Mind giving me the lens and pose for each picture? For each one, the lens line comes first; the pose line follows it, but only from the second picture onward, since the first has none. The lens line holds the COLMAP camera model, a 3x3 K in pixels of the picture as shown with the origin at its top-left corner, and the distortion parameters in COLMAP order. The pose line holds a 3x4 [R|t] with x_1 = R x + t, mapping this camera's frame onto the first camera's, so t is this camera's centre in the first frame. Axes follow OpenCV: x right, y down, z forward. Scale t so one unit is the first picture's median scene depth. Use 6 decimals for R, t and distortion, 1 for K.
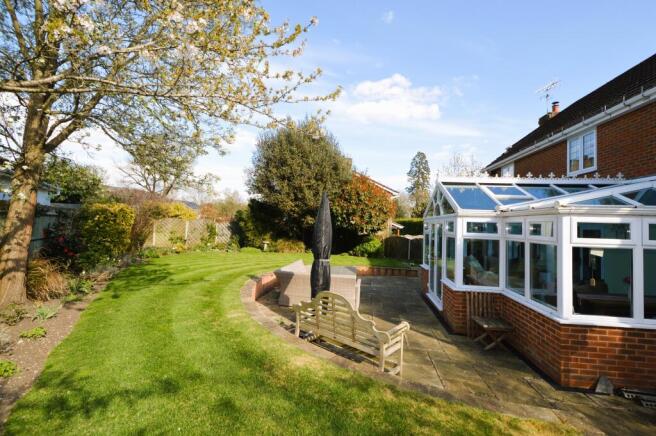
lens RADIAL K [[291.6, 0, 328.9], [0, 291.6, 215.5], [0, 0, 1]] dist [0.025460, 0.000032]
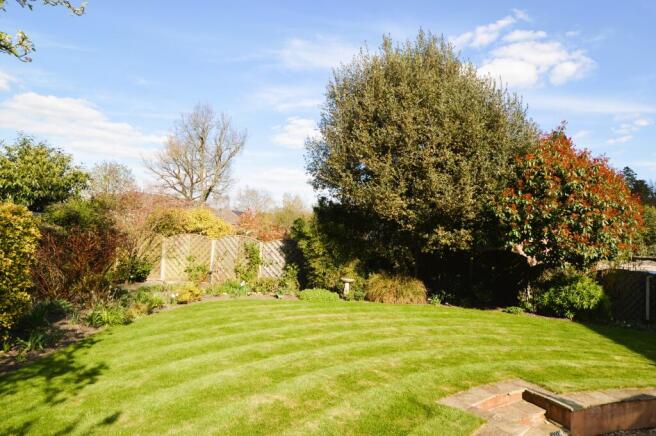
lens RADIAL K [[359.0, 0, 329.9], [0, 359.0, 214.4], [0, 0, 1]] dist [0.002296, -0.000480]
pose [[0.975347, -0.019924, -0.219777, -0.105482], [0.011800, 0.999200, -0.038219, 0.000018], [0.220362, 0.034683, 0.974801, 0.373375]]
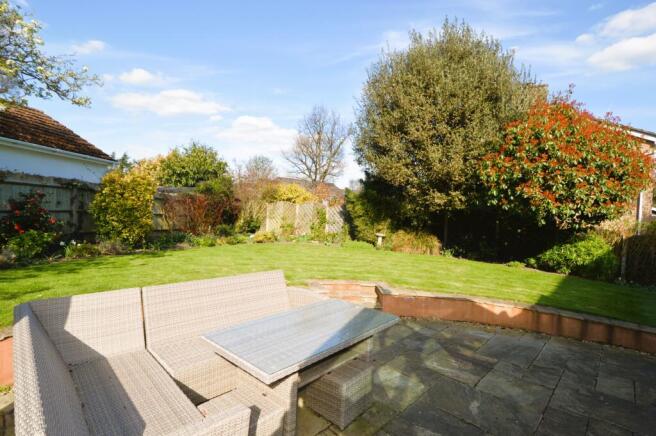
lens RADIAL K [[316.8, 0, 332.9], [0, 316.8, 213.8], [0, 0, 1]] dist [0.005120, 0.000238]
pose [[0.814510, 0.001646, -0.580148, 0.115473], [0.007477, 0.999883, 0.013334, 0.034564], [0.580102, -0.015199, 0.814402, 0.357345]]
